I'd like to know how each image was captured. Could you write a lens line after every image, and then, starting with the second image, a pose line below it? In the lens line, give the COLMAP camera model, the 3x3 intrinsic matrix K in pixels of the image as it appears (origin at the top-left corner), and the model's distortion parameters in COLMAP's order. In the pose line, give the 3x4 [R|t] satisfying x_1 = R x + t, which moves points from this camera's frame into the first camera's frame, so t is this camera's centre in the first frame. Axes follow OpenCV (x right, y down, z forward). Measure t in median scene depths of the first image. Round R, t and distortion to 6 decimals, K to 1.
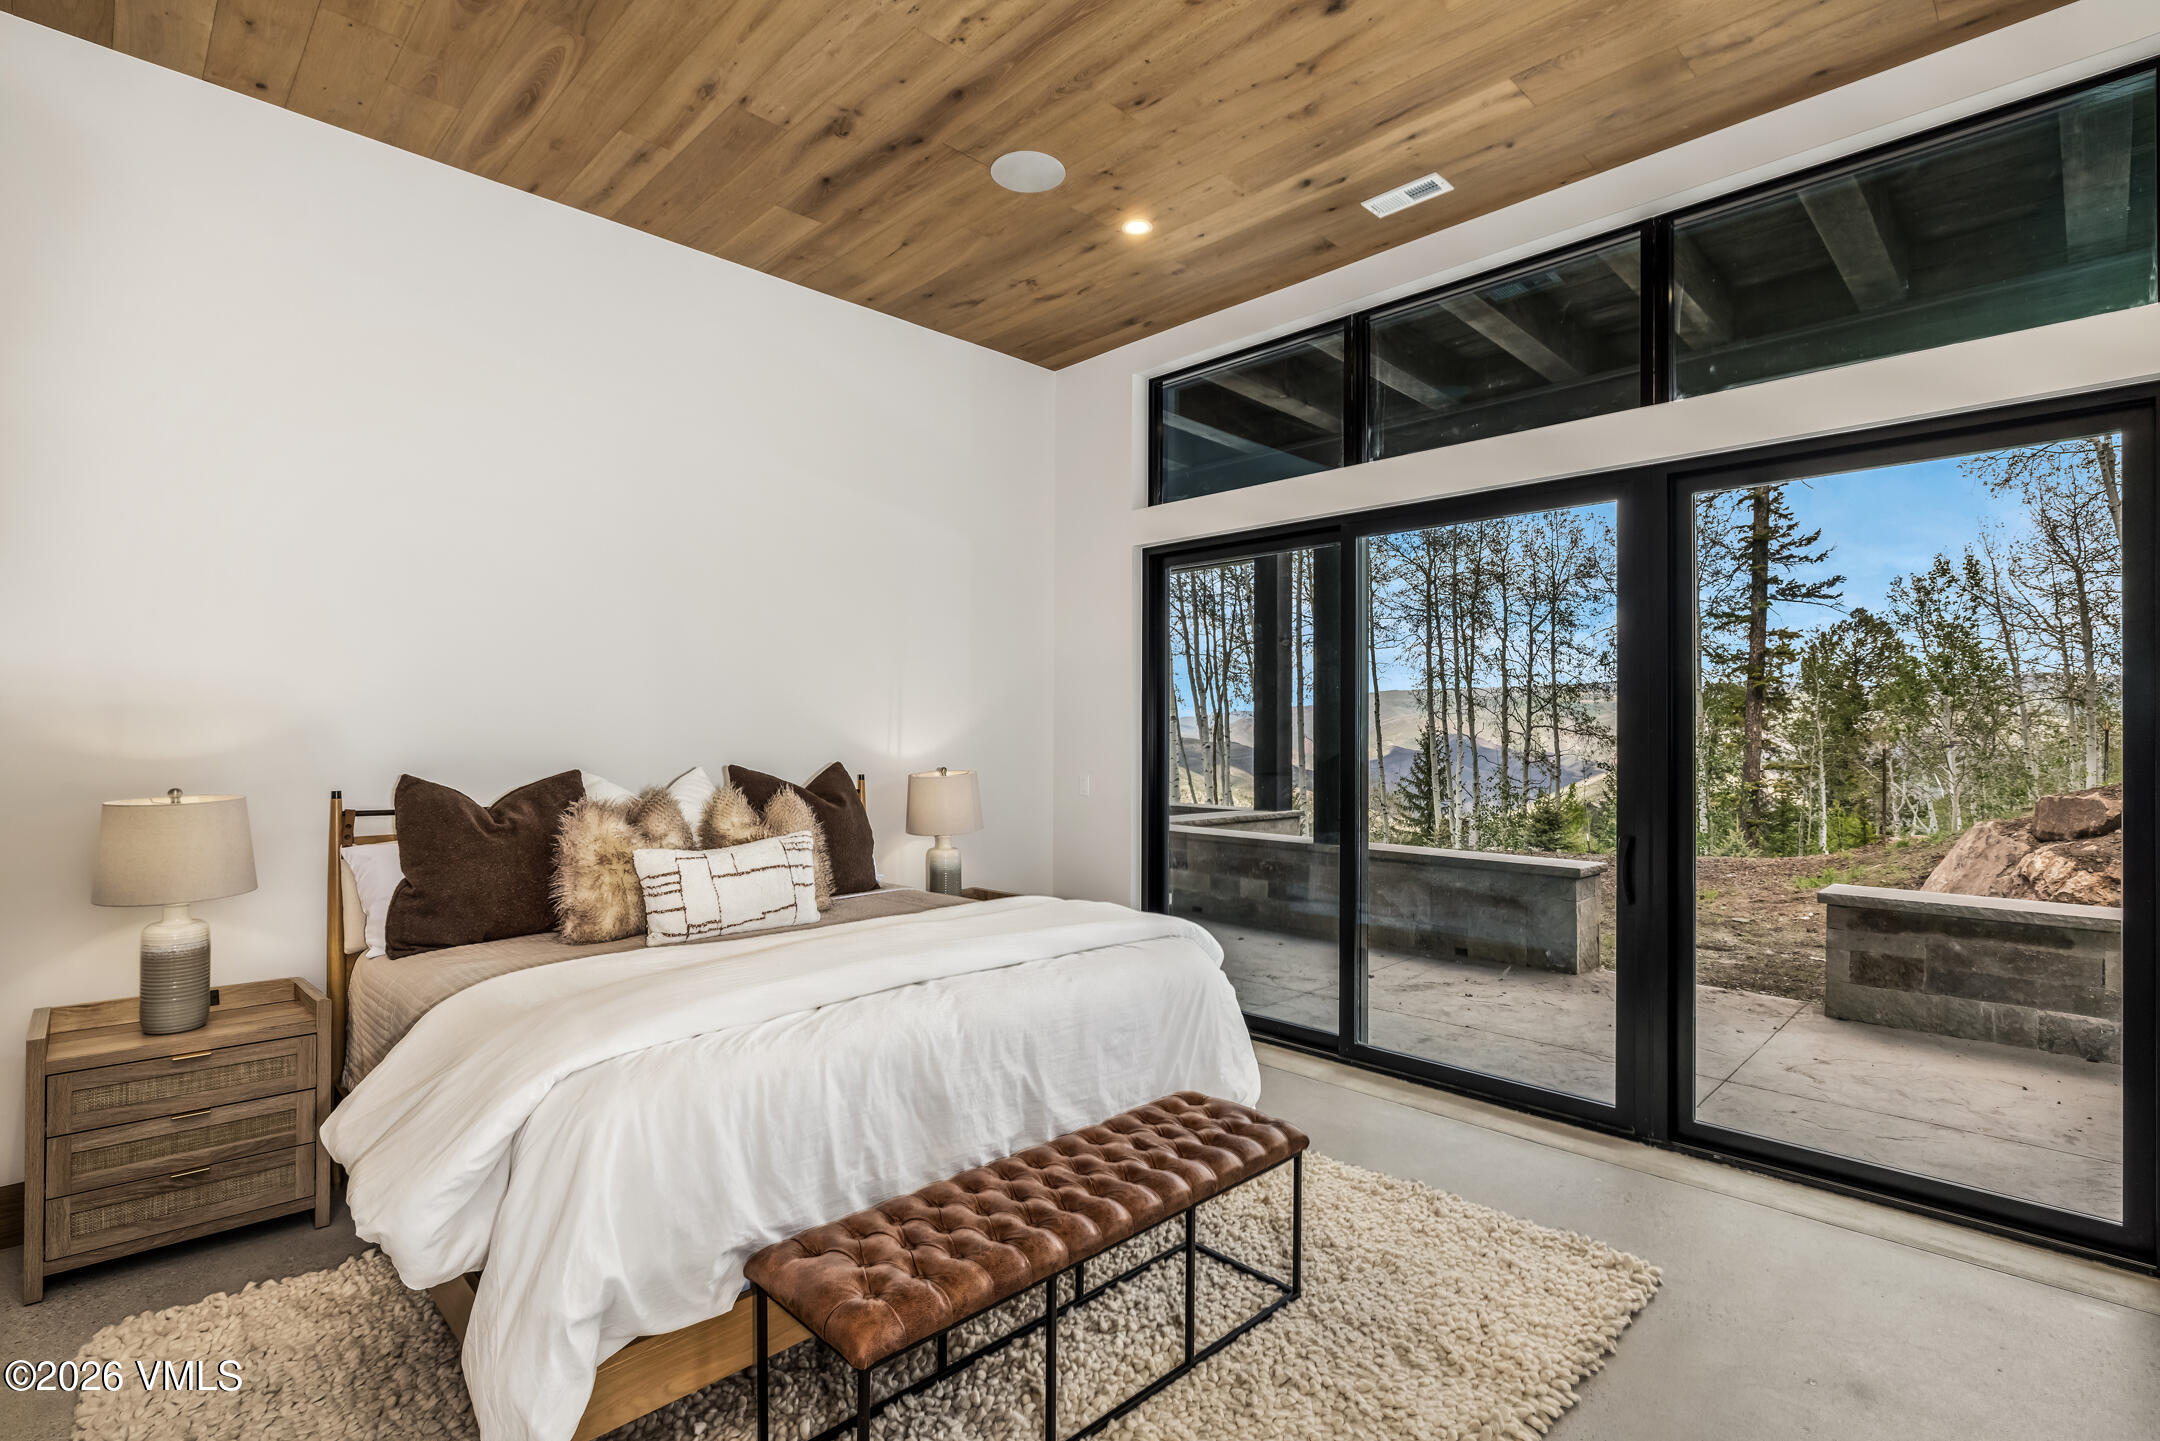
lens RADIAL K [[1023.9, 0, 1079.0], [0, 1023.9, 724.0], [0, 0, 1]] dist [-0.010289, 0.001672]
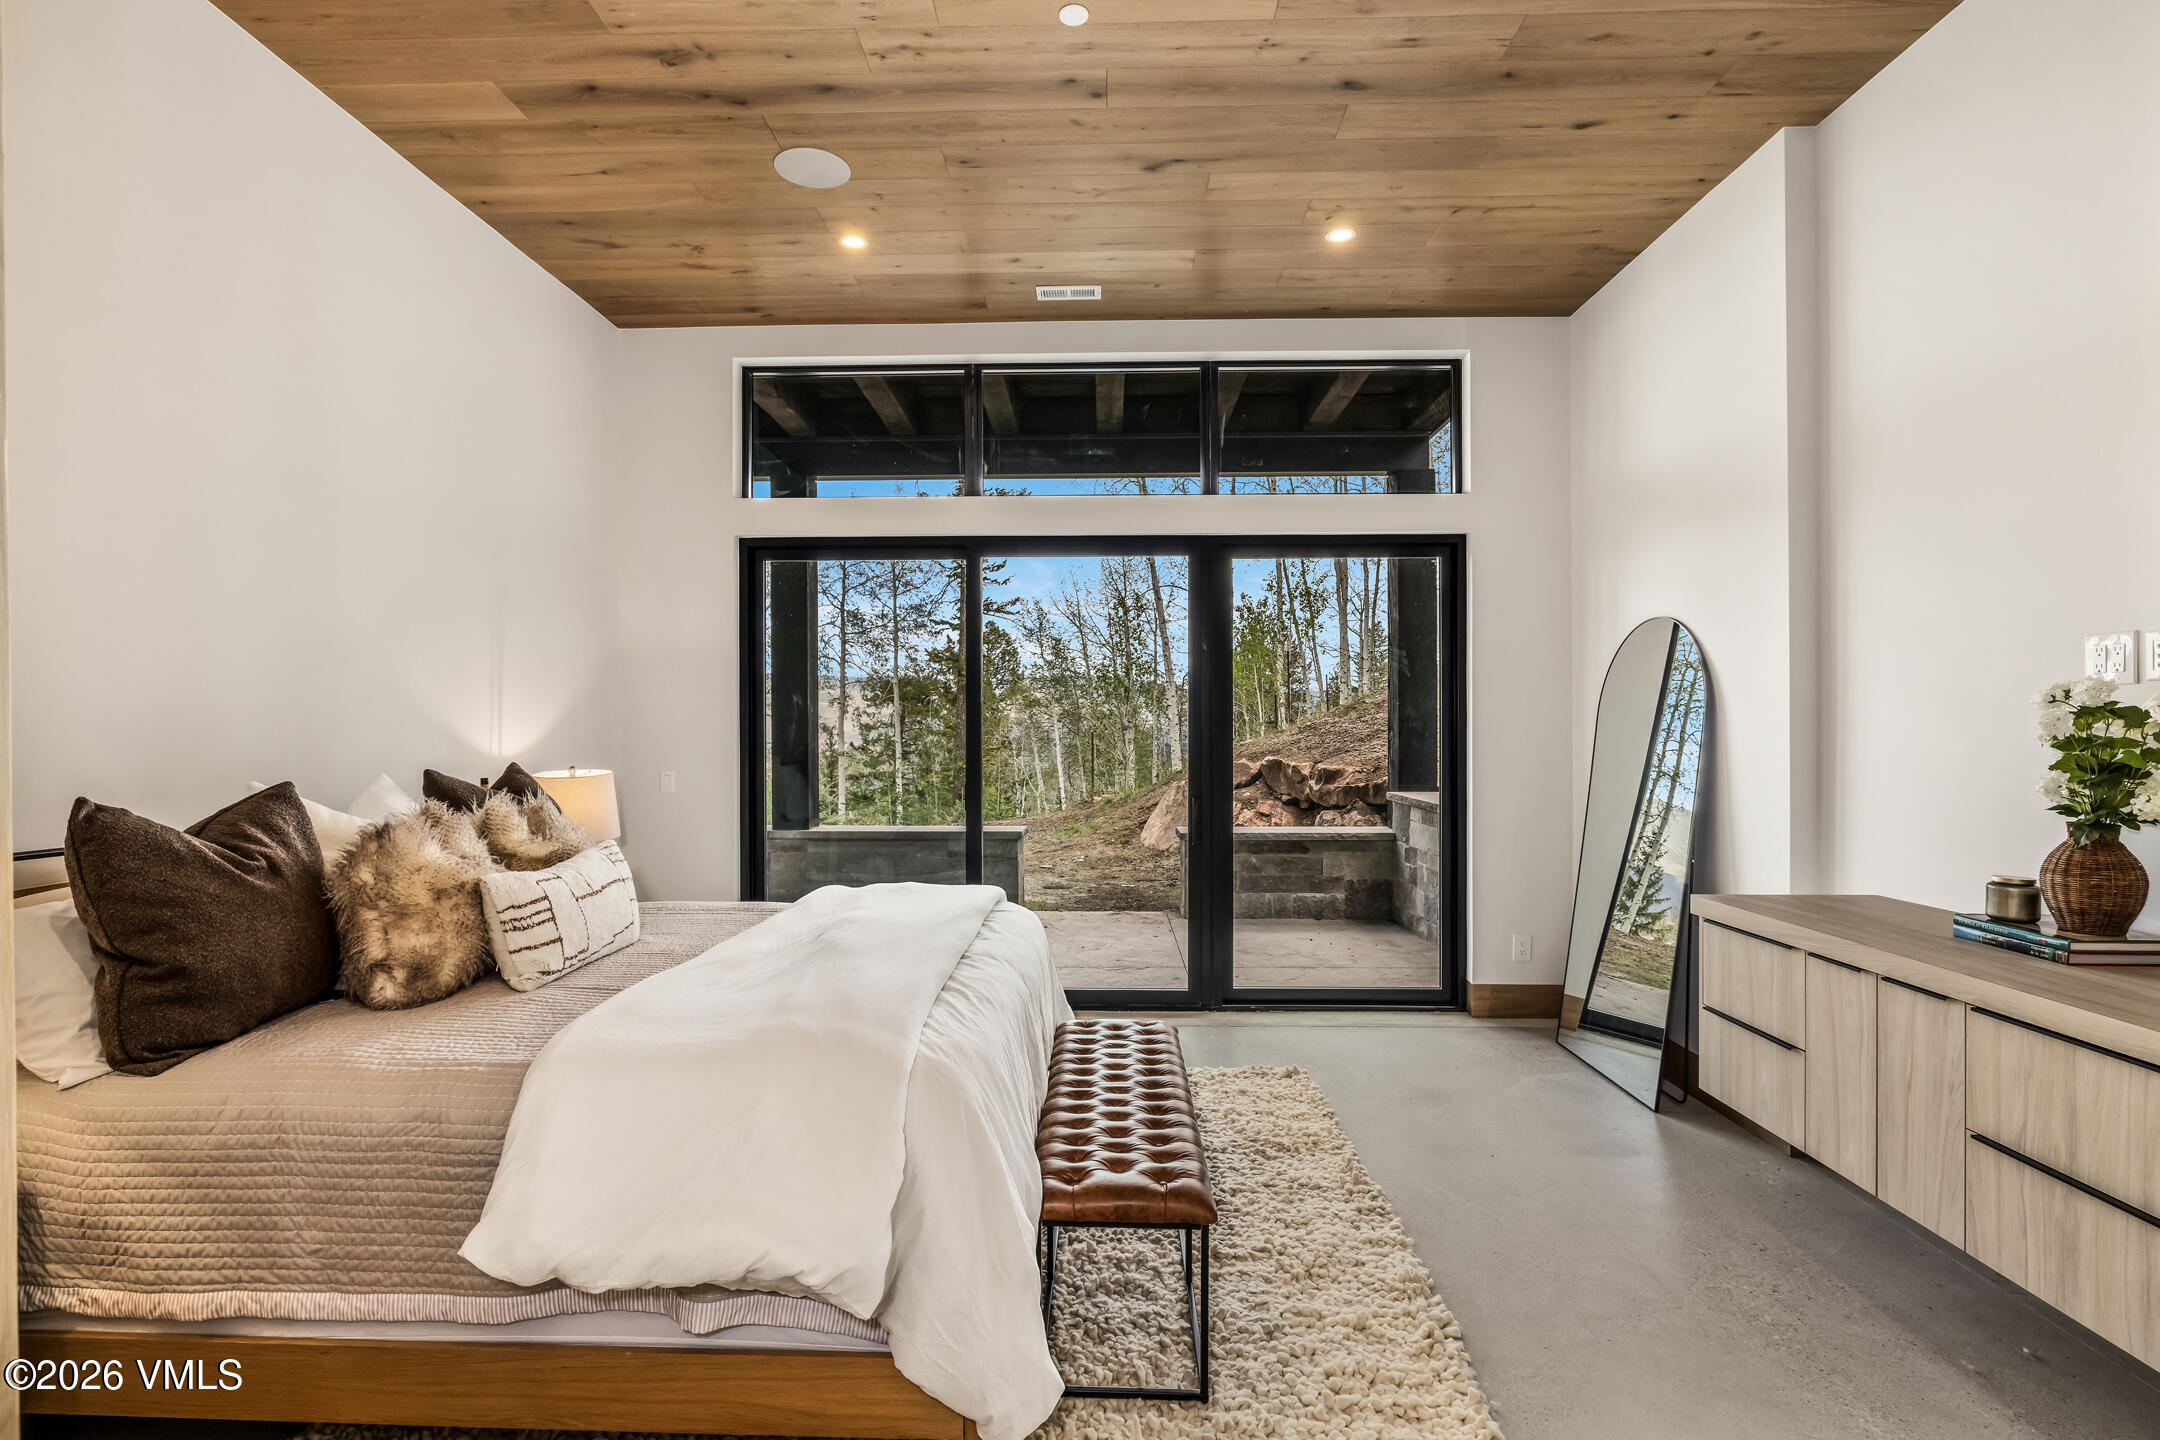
lens RADIAL K [[1023.9, 0, 1081.1], [0, 1023.9, 722.6], [0, 0, 1]] dist [-0.010289, 0.001672]
pose [[0.723790, -0.005609, 0.689997, -0.522214], [-0.001271, 0.999954, 0.009462, -0.004241], [-0.690019, -0.007725, 0.723750, 0.081816]]
